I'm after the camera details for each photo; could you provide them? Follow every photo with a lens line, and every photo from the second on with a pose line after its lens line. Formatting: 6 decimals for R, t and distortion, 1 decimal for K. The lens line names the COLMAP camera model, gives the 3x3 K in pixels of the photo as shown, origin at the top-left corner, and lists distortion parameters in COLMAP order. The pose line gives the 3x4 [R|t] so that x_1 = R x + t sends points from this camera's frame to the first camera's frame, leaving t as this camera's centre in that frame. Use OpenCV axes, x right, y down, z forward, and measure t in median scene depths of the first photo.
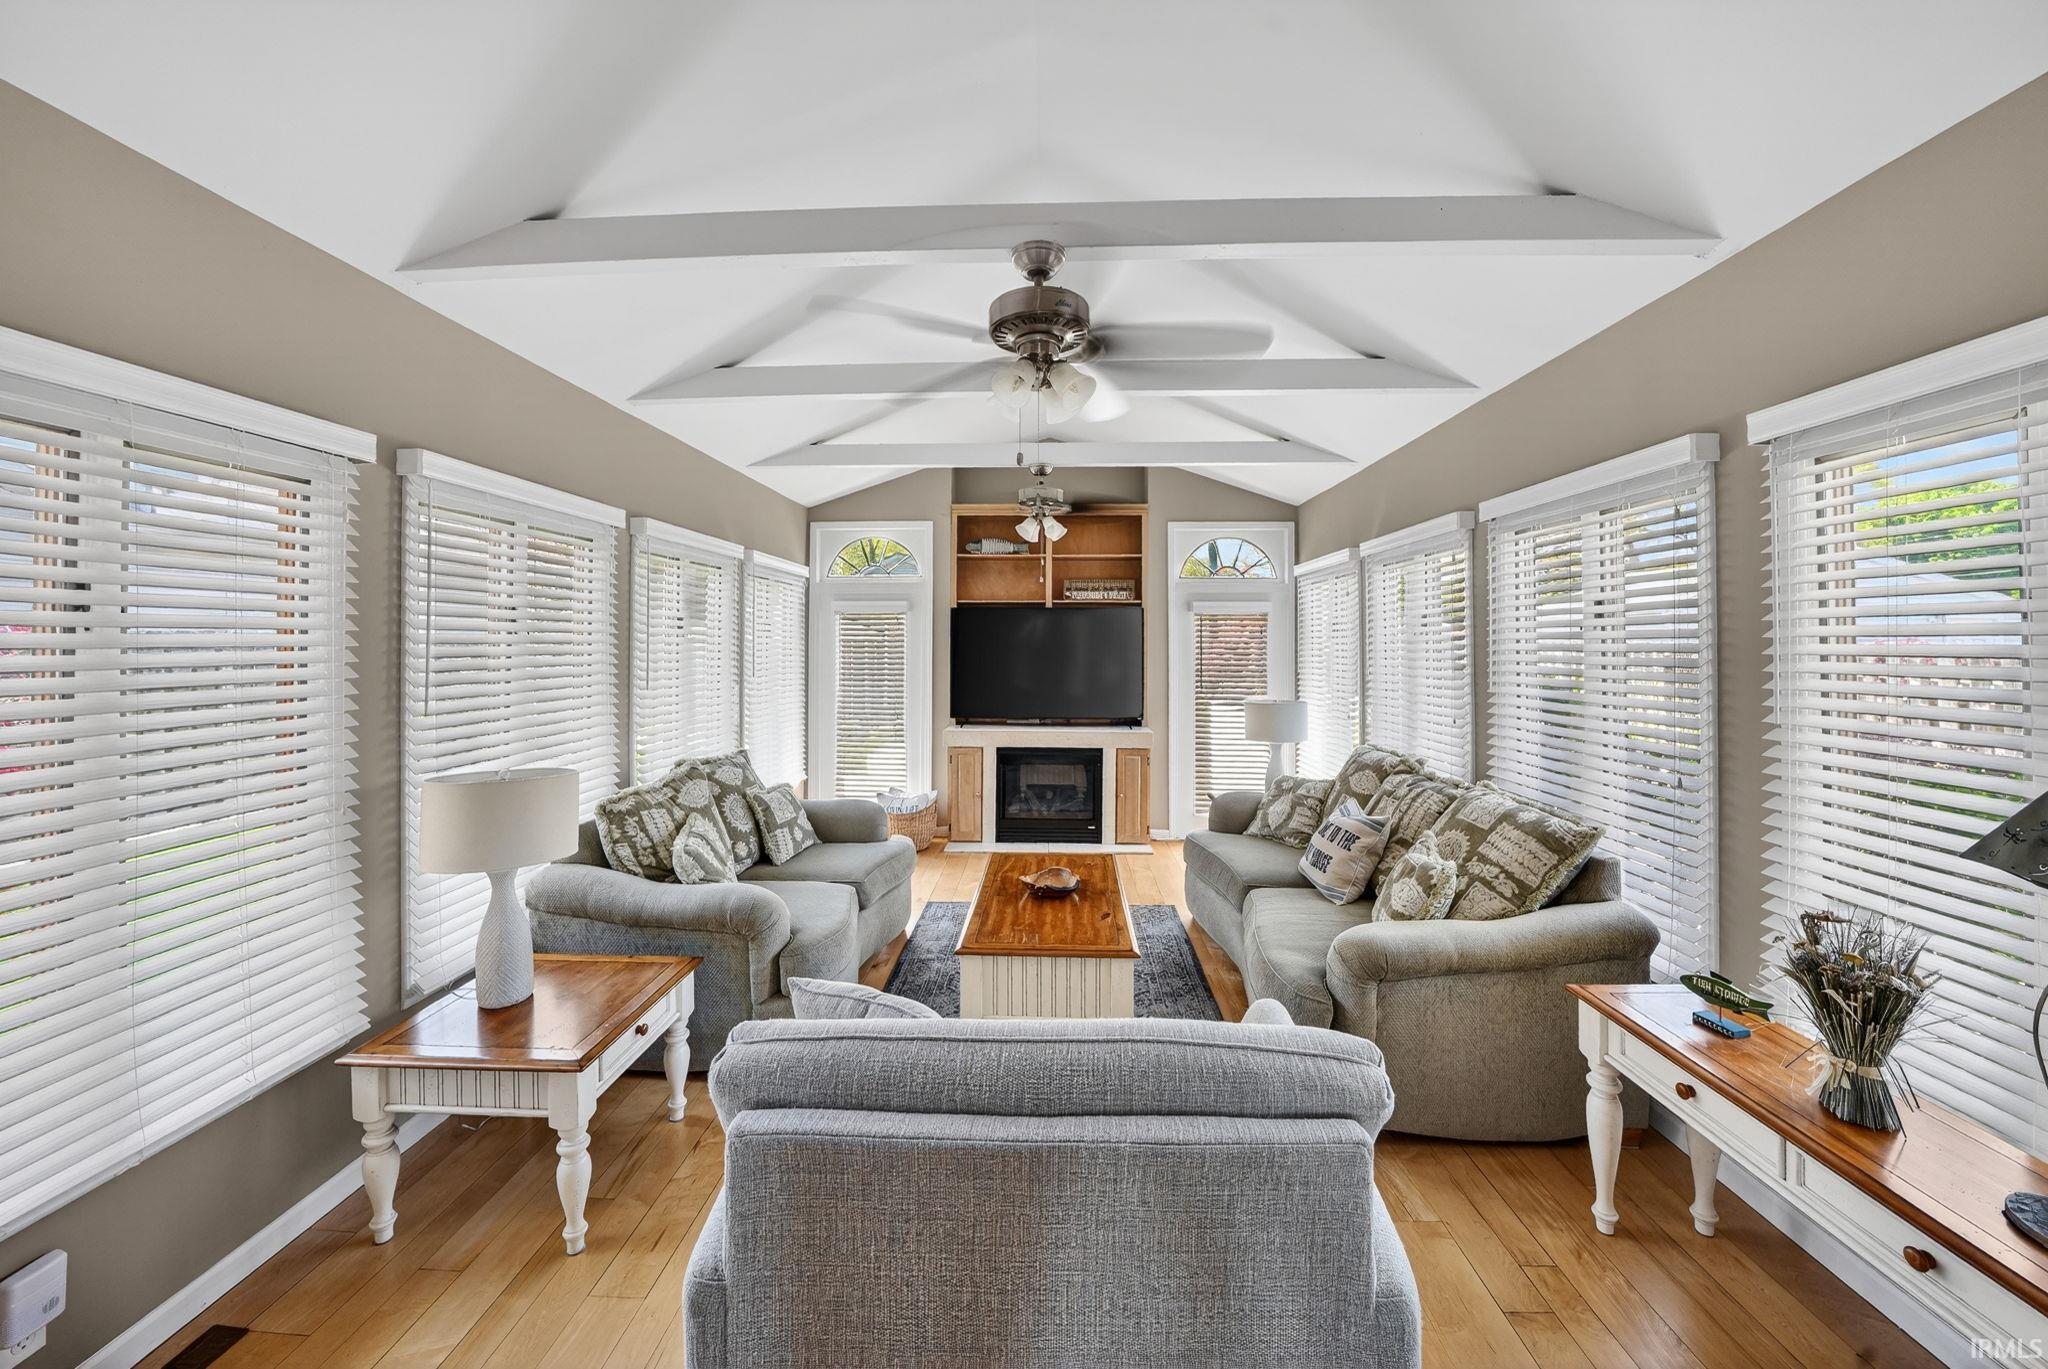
lens RADIAL K [[723.8, 0, 1025.7], [0, 723.8, 641.6], [0, 0, 1]] dist [-0.024275, 0.000077]
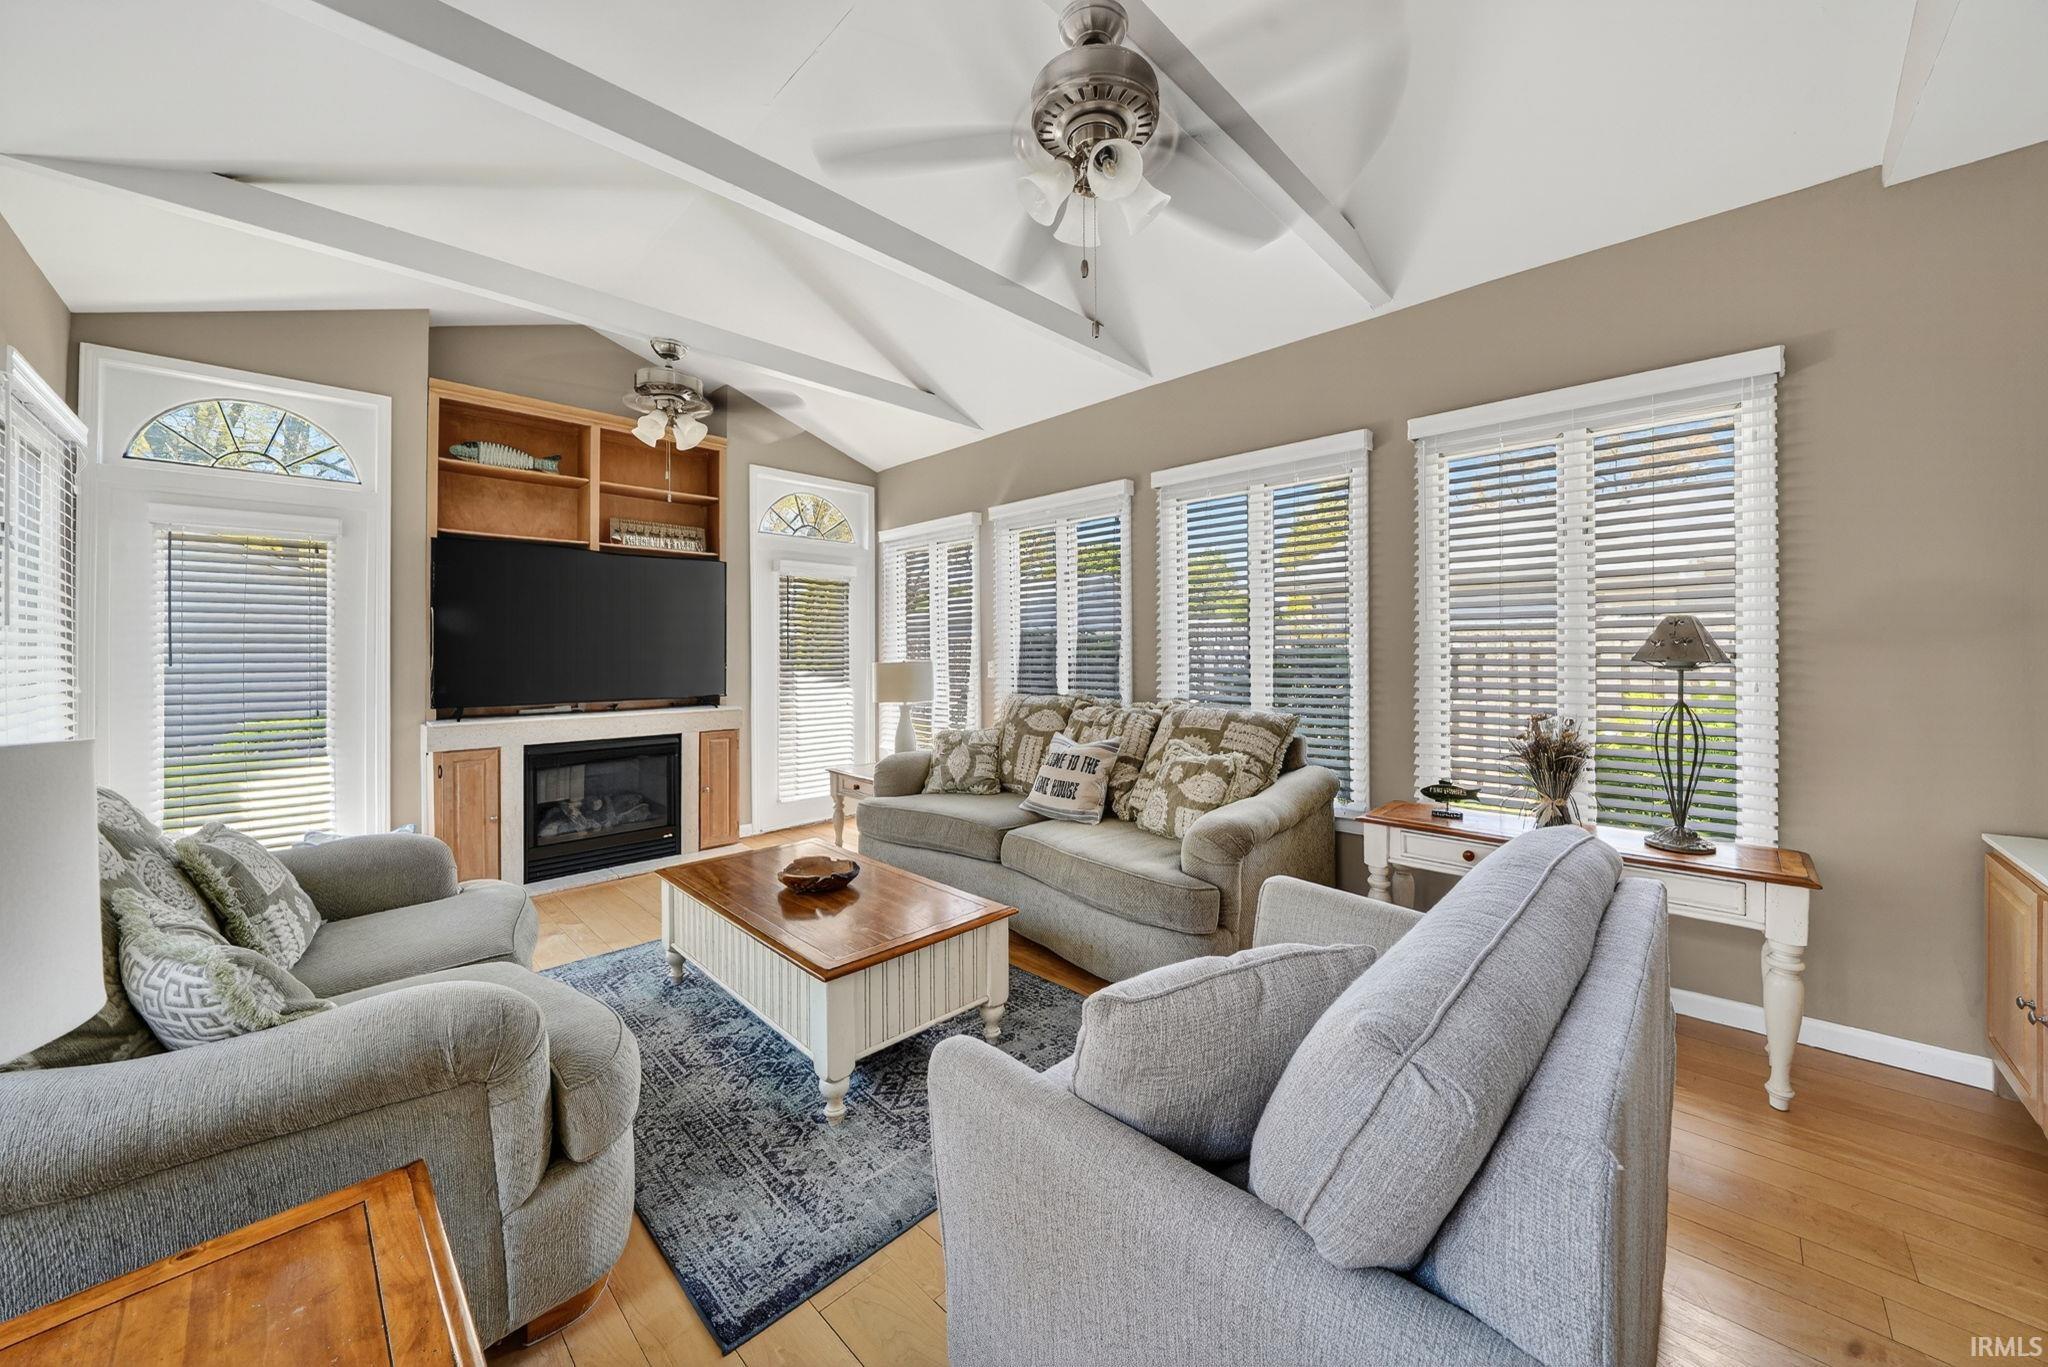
lens RADIAL K [[732.0, 0, 1028.9], [0, 732.0, 636.4], [0, 0, 1]] dist [-0.012257, 0.000050]
pose [[0.674080, 0.007650, 0.738619, -0.225504], [0.004598, 0.999884, -0.014552, 0.054256], [-0.738644, 0.013205, 0.673966, 0.178862]]
